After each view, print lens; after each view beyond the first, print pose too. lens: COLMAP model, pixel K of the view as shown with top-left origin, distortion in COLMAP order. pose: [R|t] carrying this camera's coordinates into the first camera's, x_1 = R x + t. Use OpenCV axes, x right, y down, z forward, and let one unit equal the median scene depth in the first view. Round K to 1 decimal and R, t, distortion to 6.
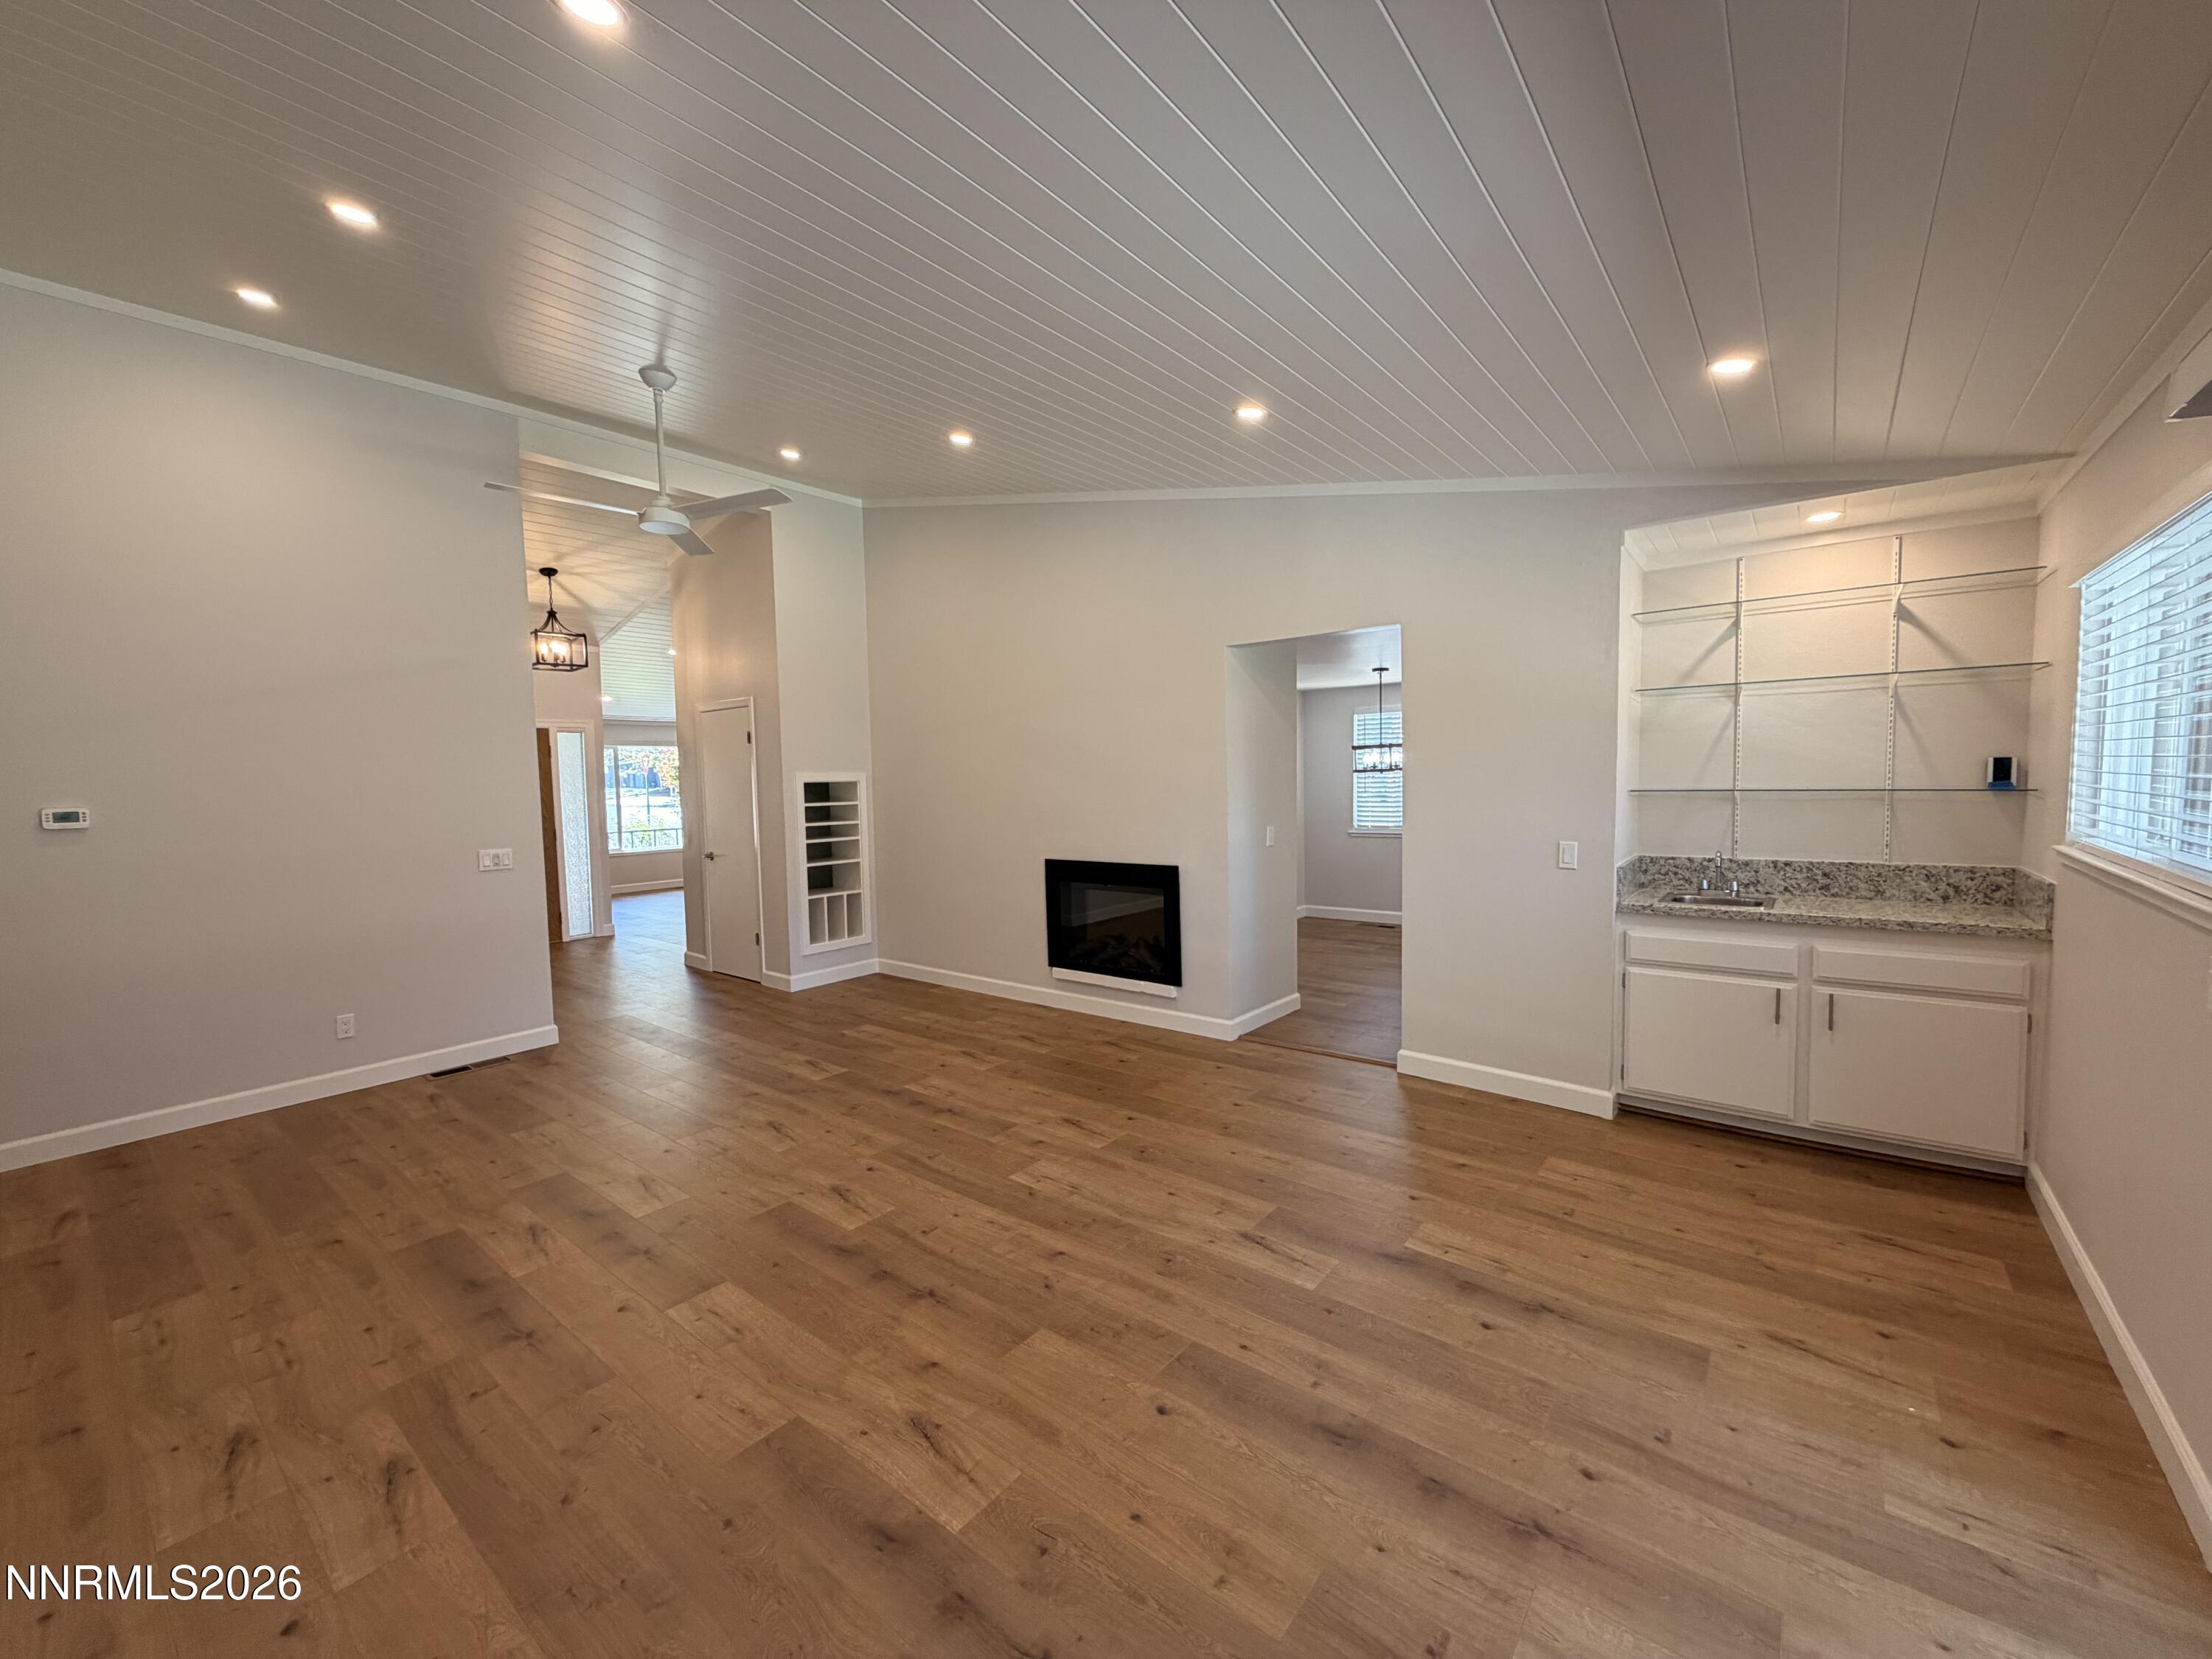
lens RADIAL K [[880.2, 0, 1100.2], [0, 880.2, 831.5], [0, 0, 1]] dist [0.001014, 0.000036]
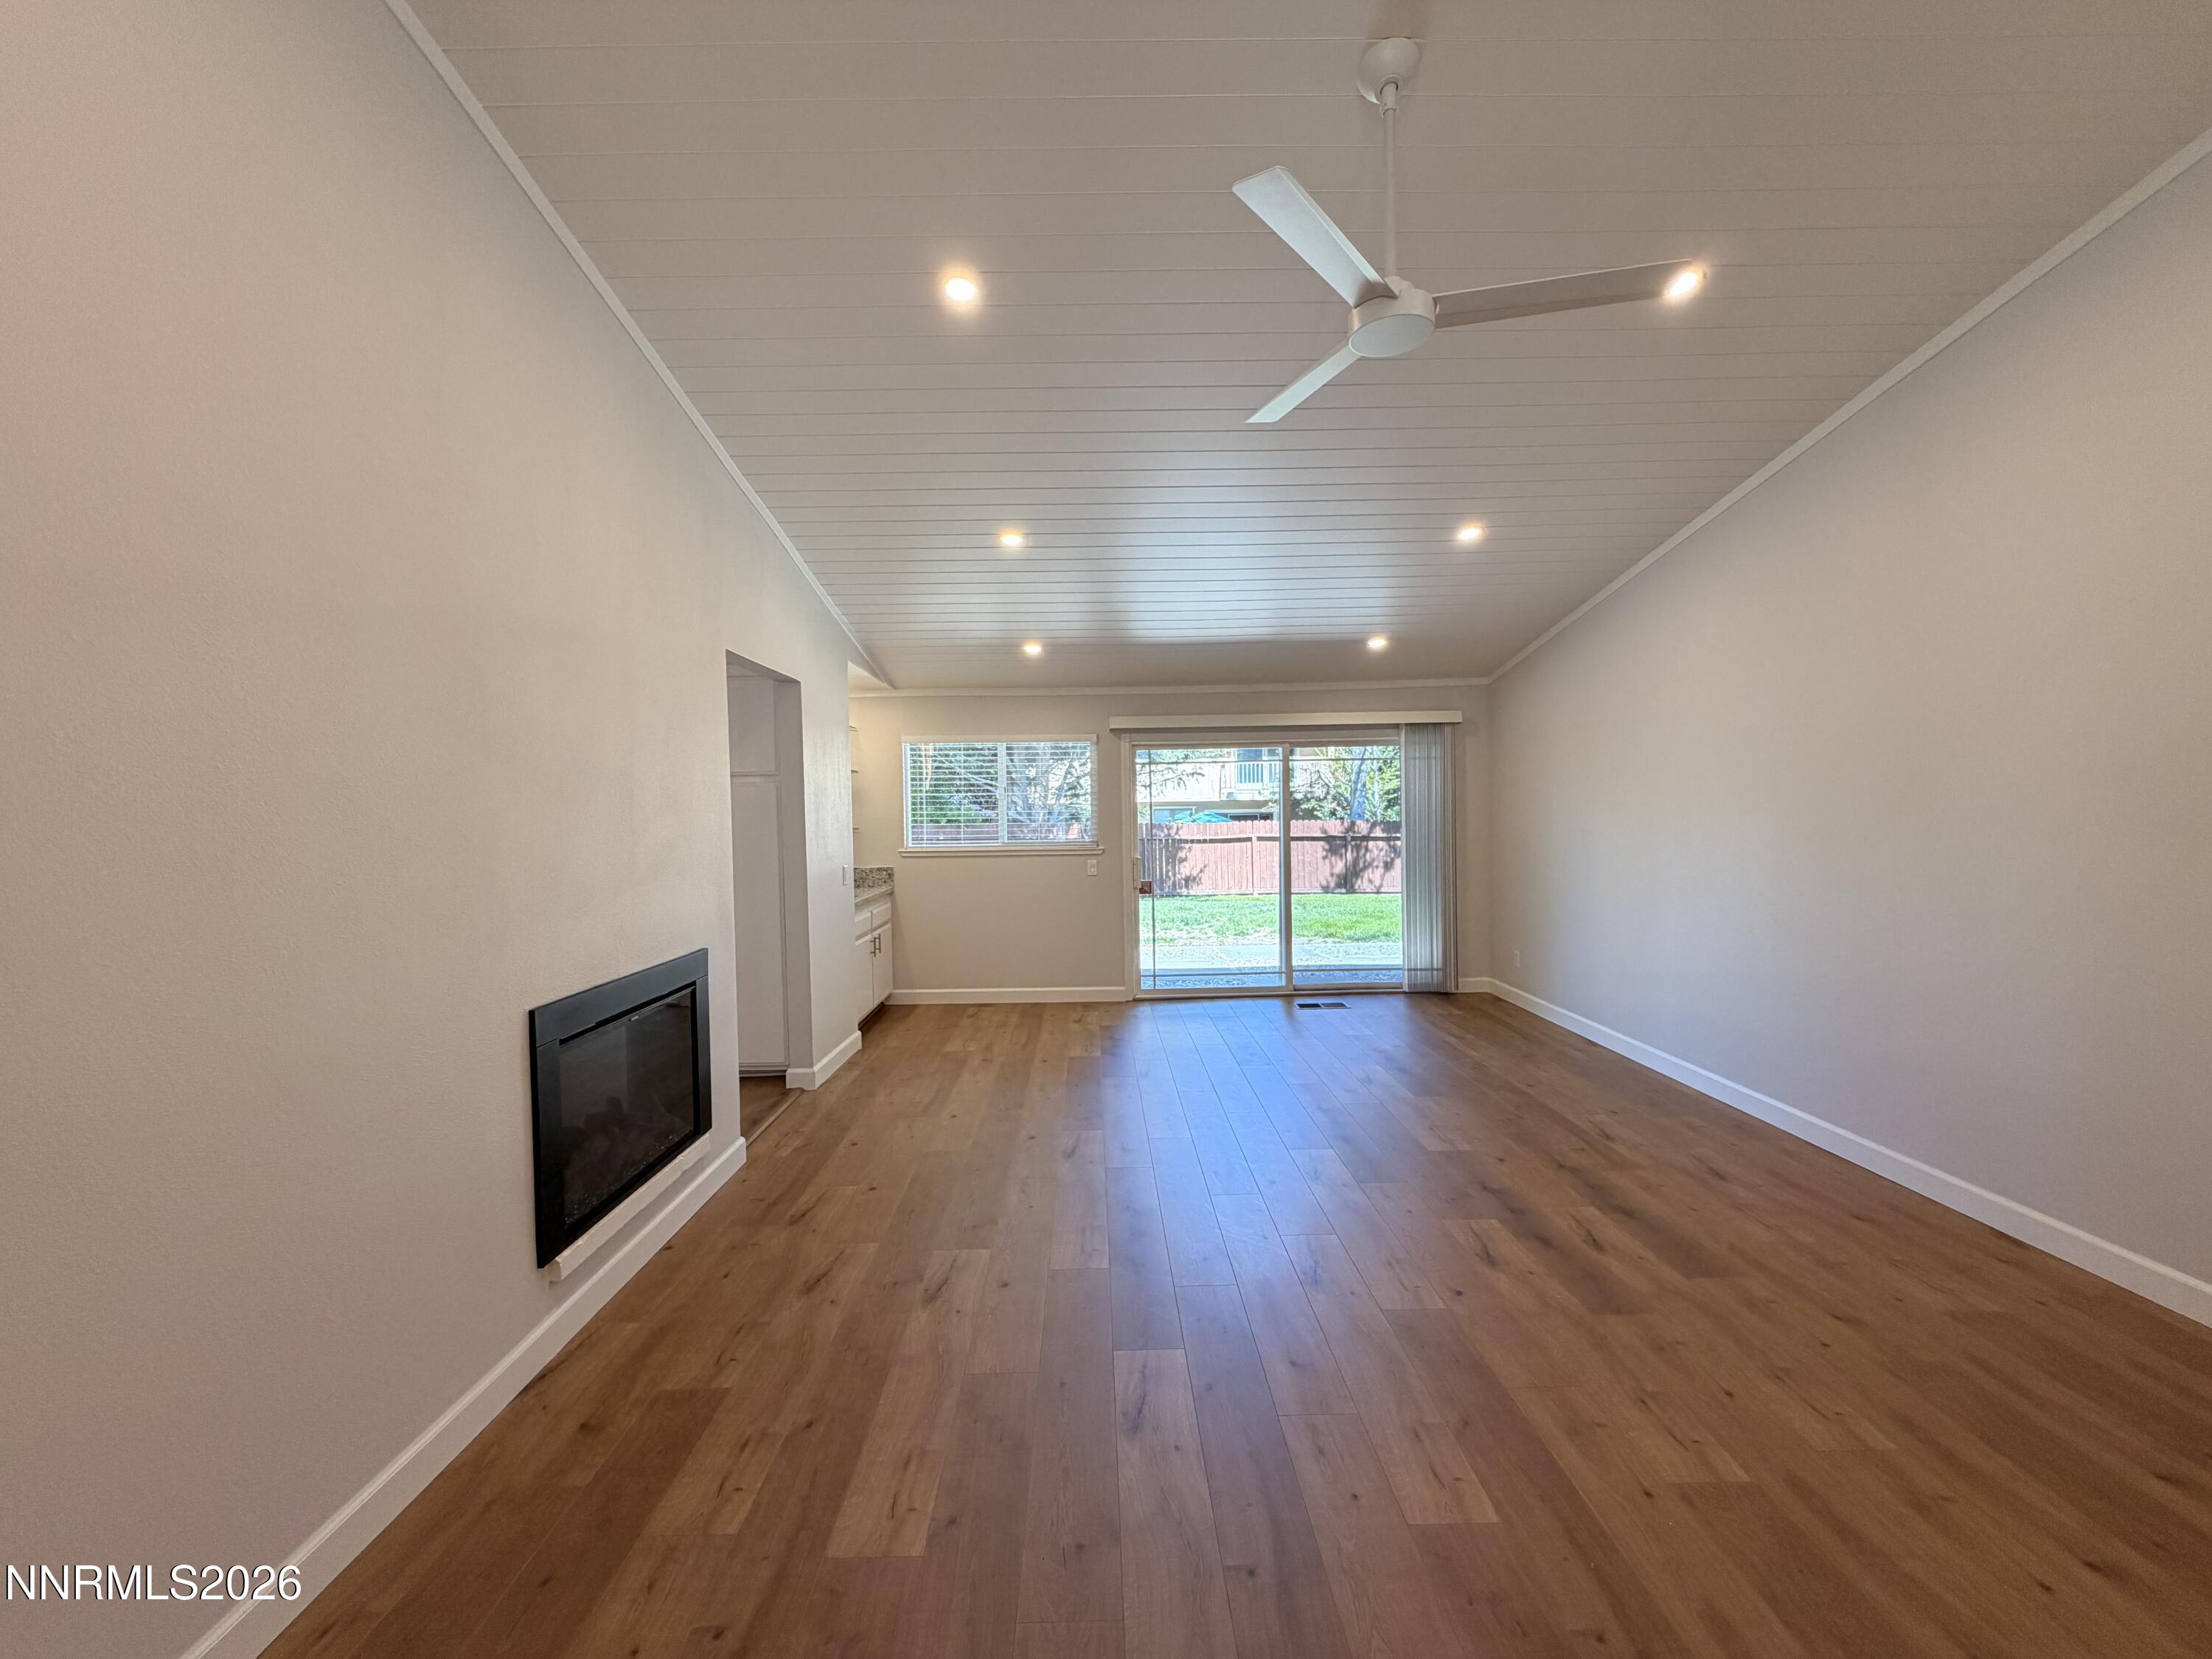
lens RADIAL K [[880.2, 0, 1100.2], [0, 880.2, 831.5], [0, 0, 1]] dist [0.001014, 0.000036]
pose [[-0.633603, 0.016976, 0.773472, -0.668703], [0.082911, 0.995492, 0.046069, -0.060912], [-0.769203, 0.093319, -0.632154, 1.263574]]
